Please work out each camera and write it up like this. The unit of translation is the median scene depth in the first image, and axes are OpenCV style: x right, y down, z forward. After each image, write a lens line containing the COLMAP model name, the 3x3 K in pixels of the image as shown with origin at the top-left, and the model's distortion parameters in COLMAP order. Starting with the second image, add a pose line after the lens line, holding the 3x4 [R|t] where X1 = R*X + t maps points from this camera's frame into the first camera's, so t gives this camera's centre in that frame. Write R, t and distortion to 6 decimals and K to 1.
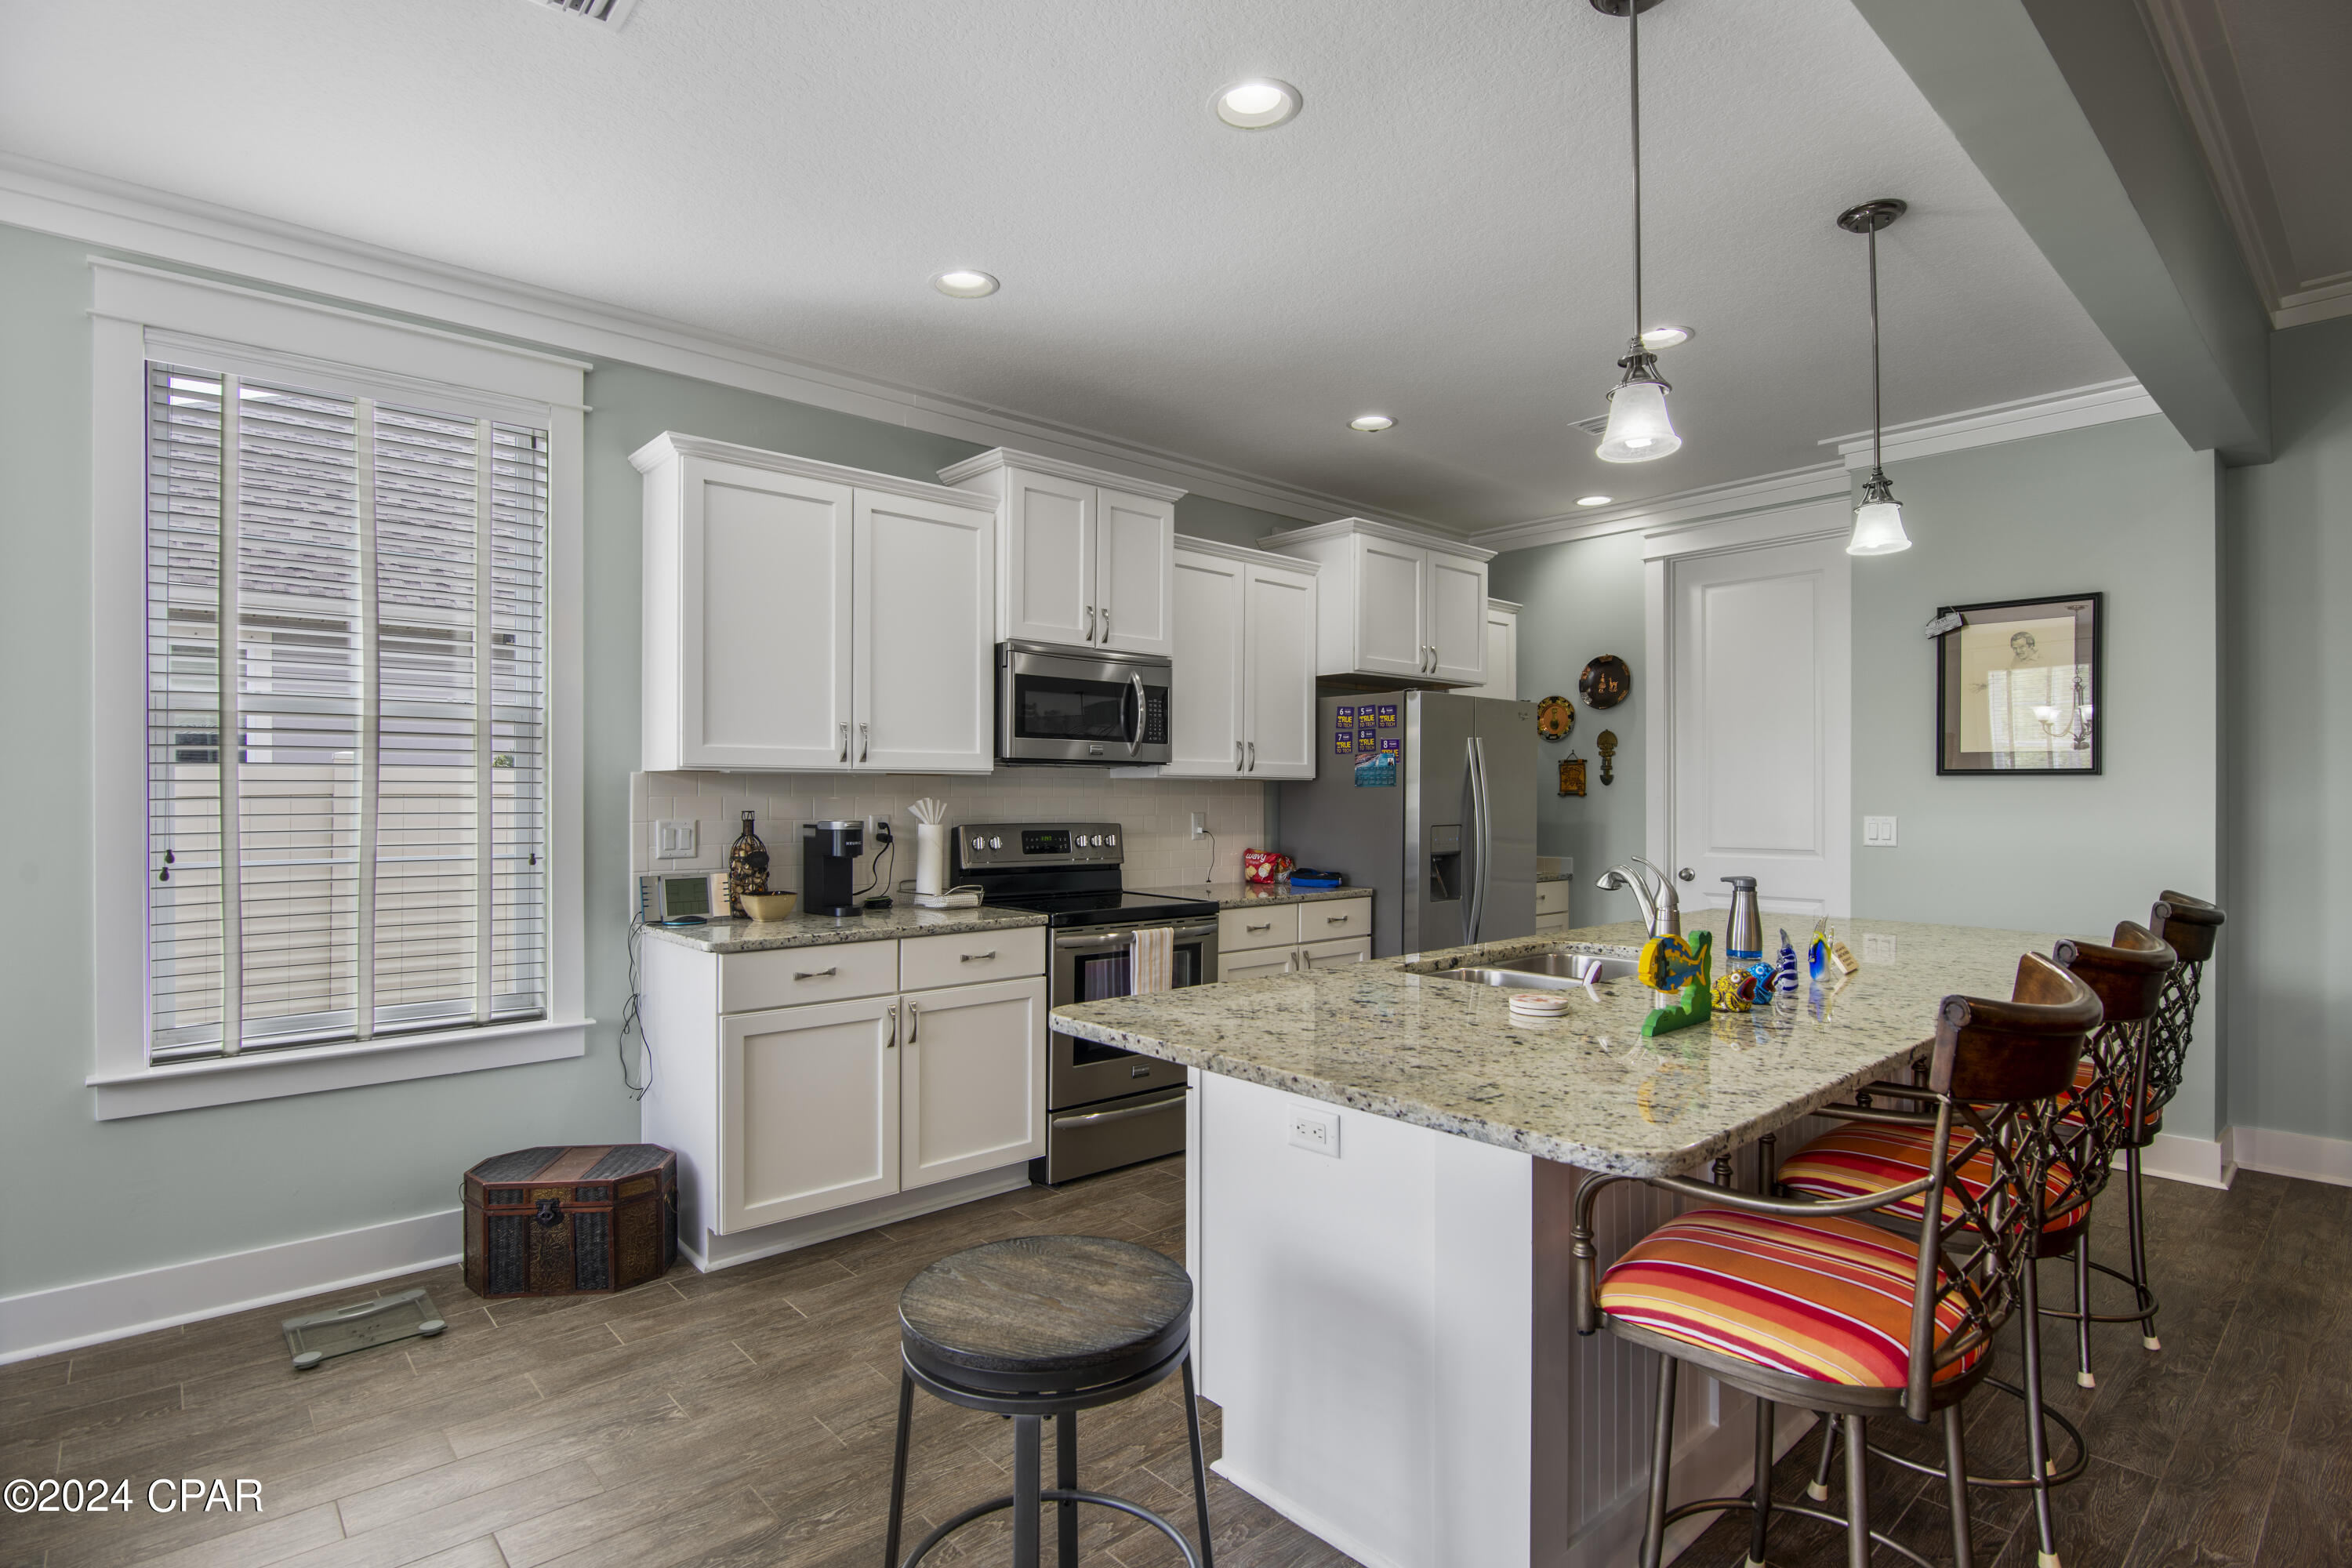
lens RADIAL K [[1166.3, 0, 1176.5], [0, 1166.3, 795.8], [0, 0, 1]] dist [-0.015152, -0.000135]
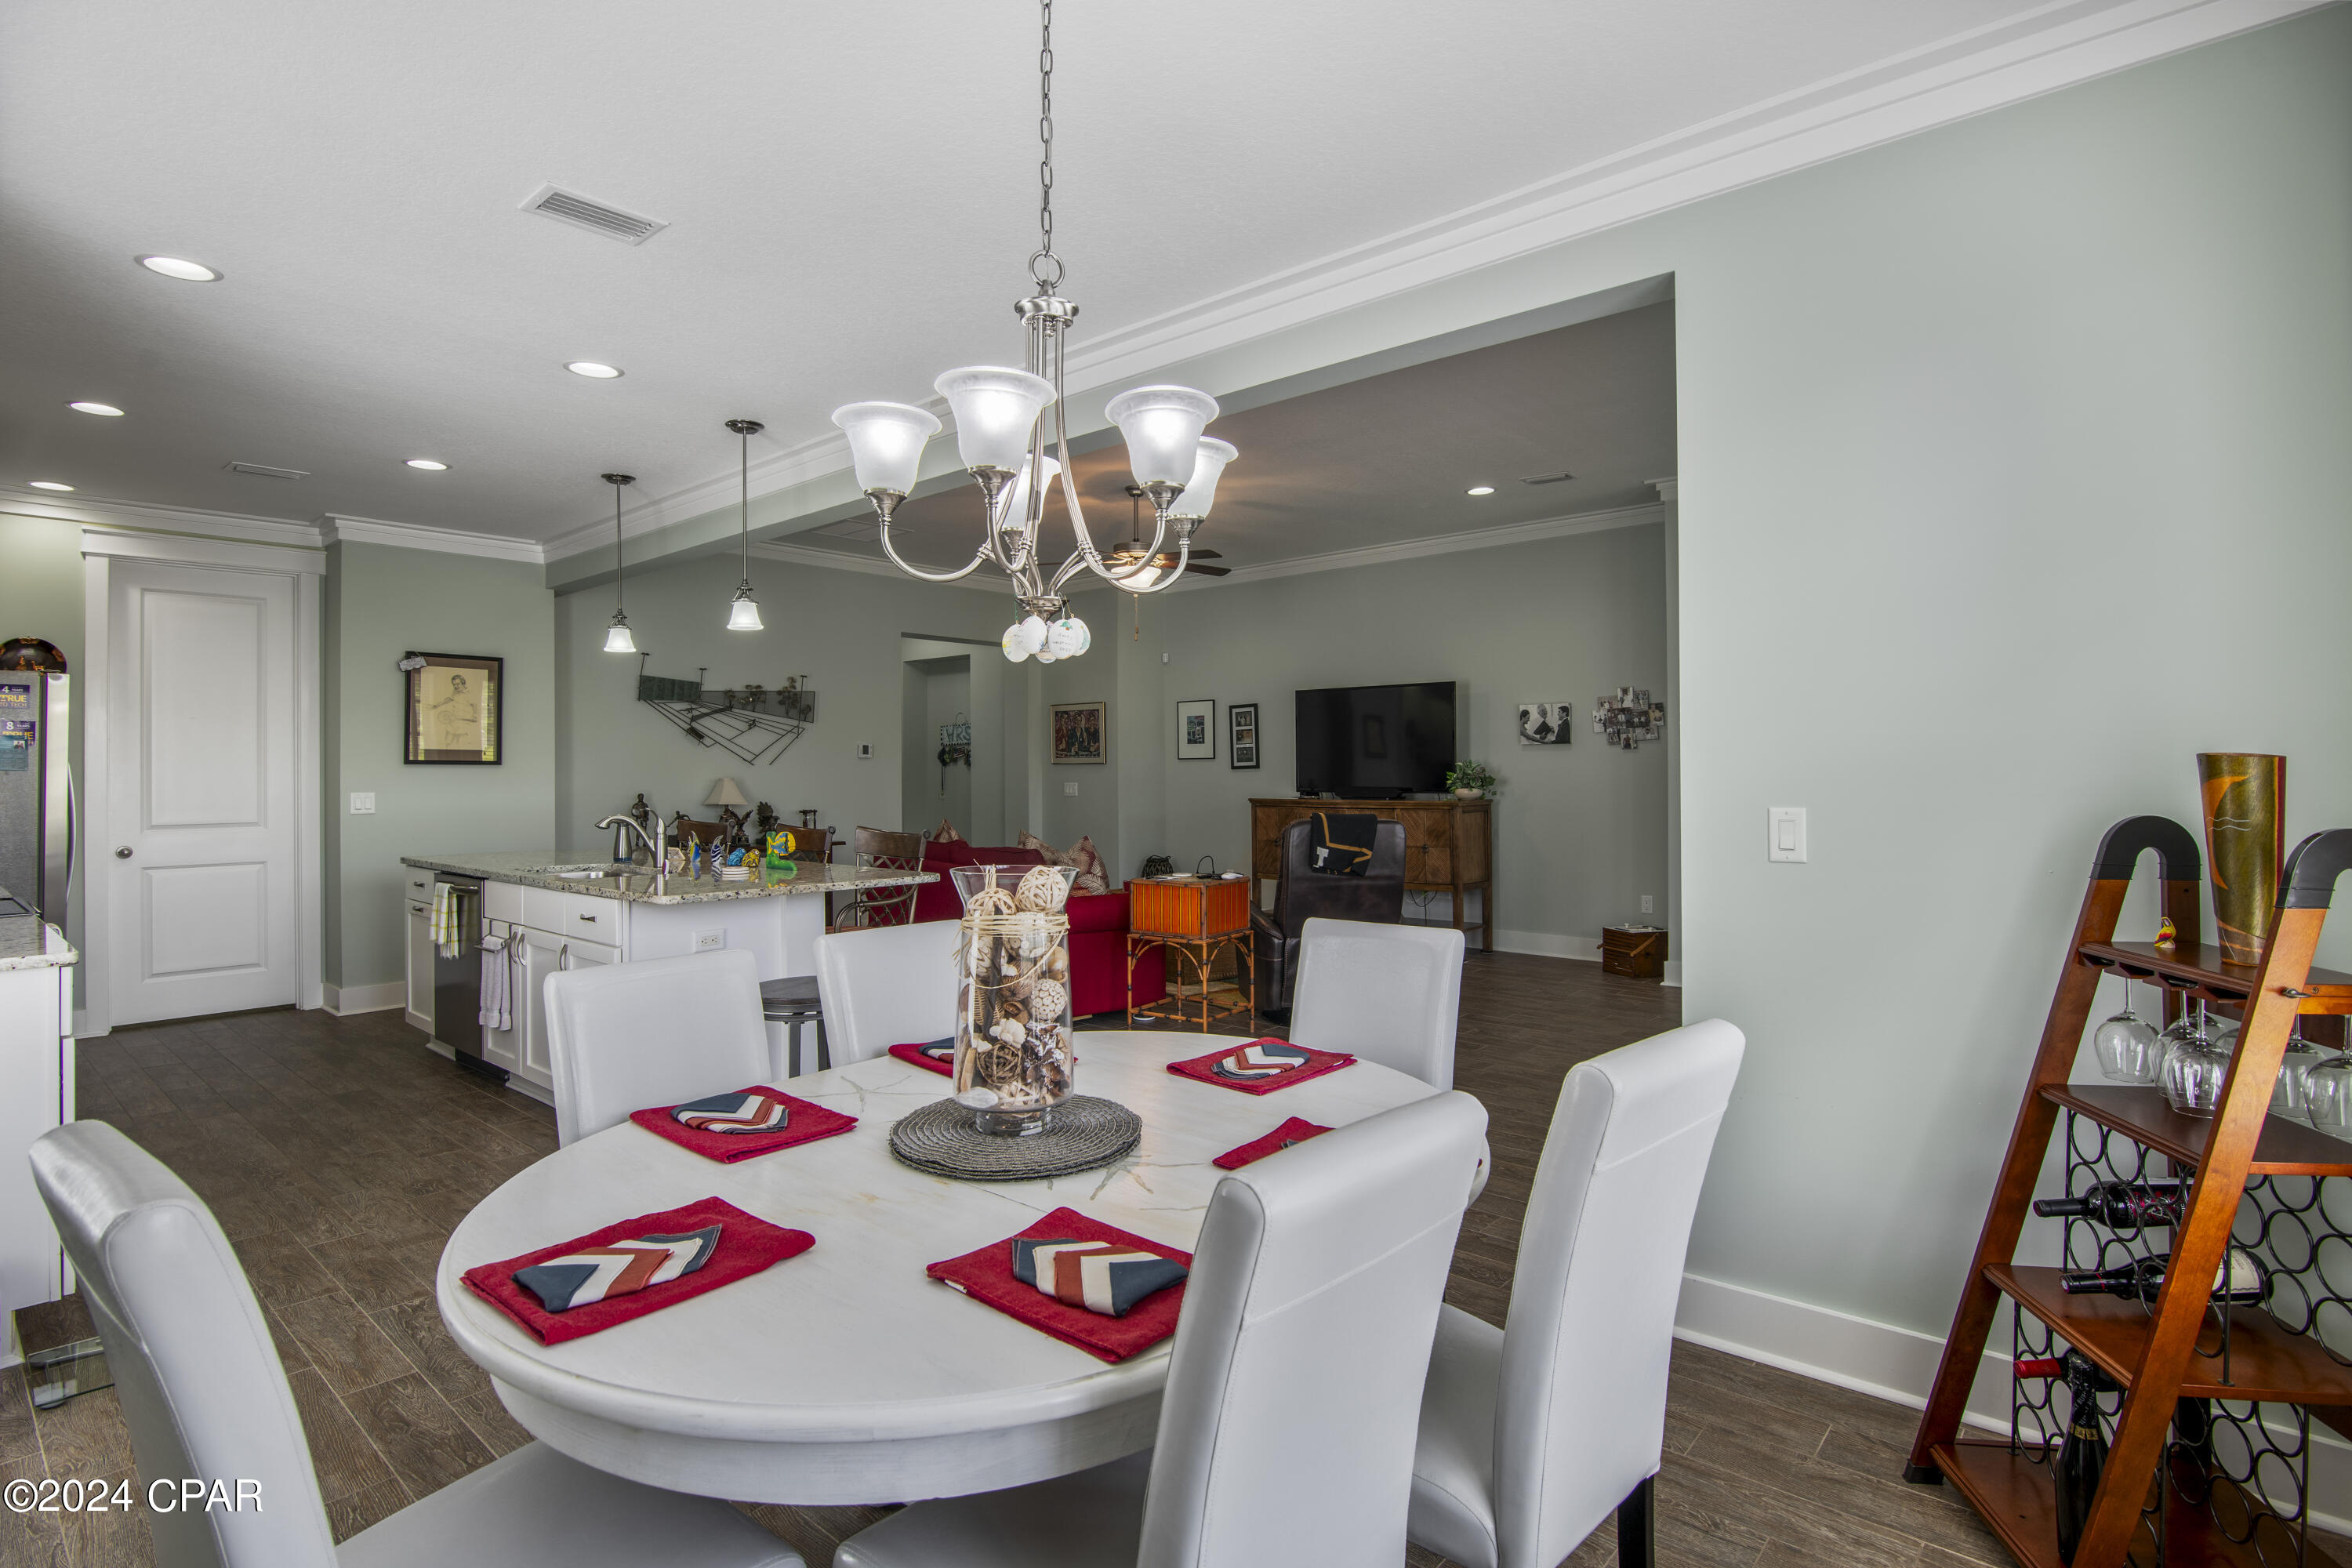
lens RADIAL K [[1160.8, 0, 1172.1], [0, 1160.8, 763.3], [0, 0, 1]] dist [-0.017909, -0.000579]
pose [[-0.117513, 0.007949, 0.993040, -0.934618], [0.005736, 0.999957, -0.007325, -0.002307], [-0.993055, 0.004835, -0.117554, 0.200853]]
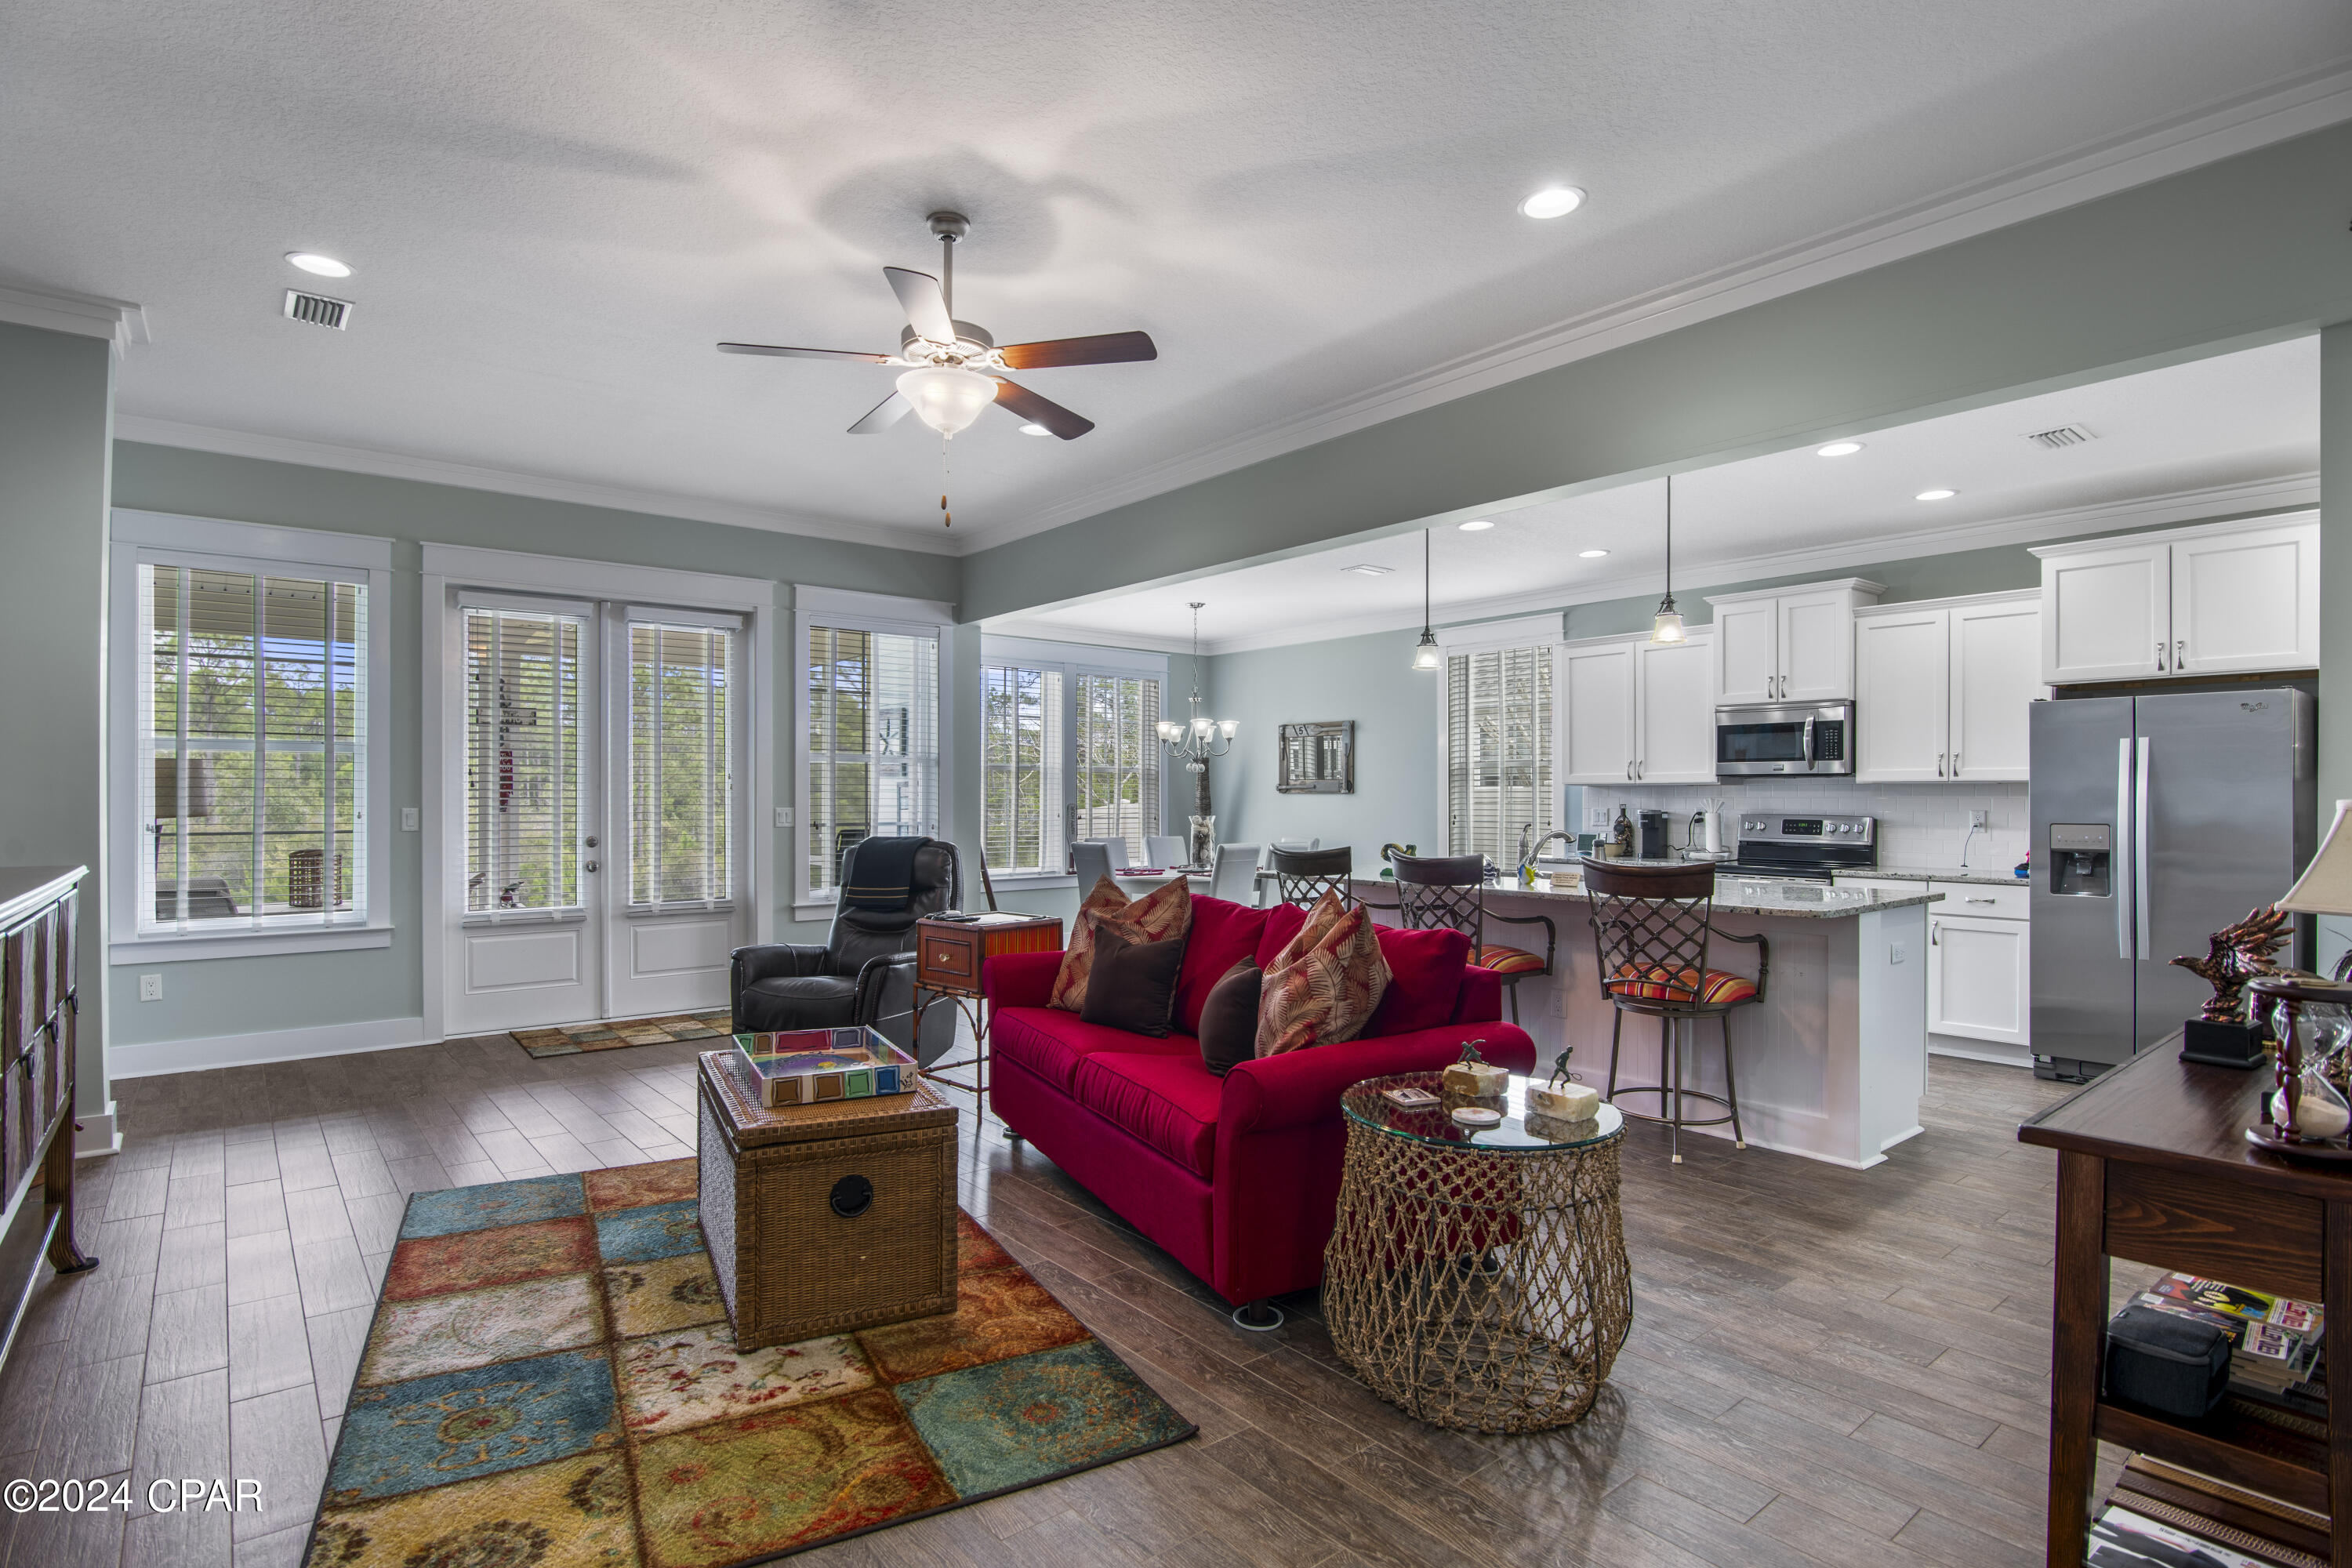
lens RADIAL K [[1183.8, 0, 1182.5], [0, 1183.8, 798.1], [0, 0, 1]] dist [-0.017418, -0.000766]
pose [[-0.037467, -0.002010, -0.999296, 1.479067], [-0.000770, 0.999998, -0.001983, 0.005484], [0.999298, 0.000695, -0.037468, 0.253292]]
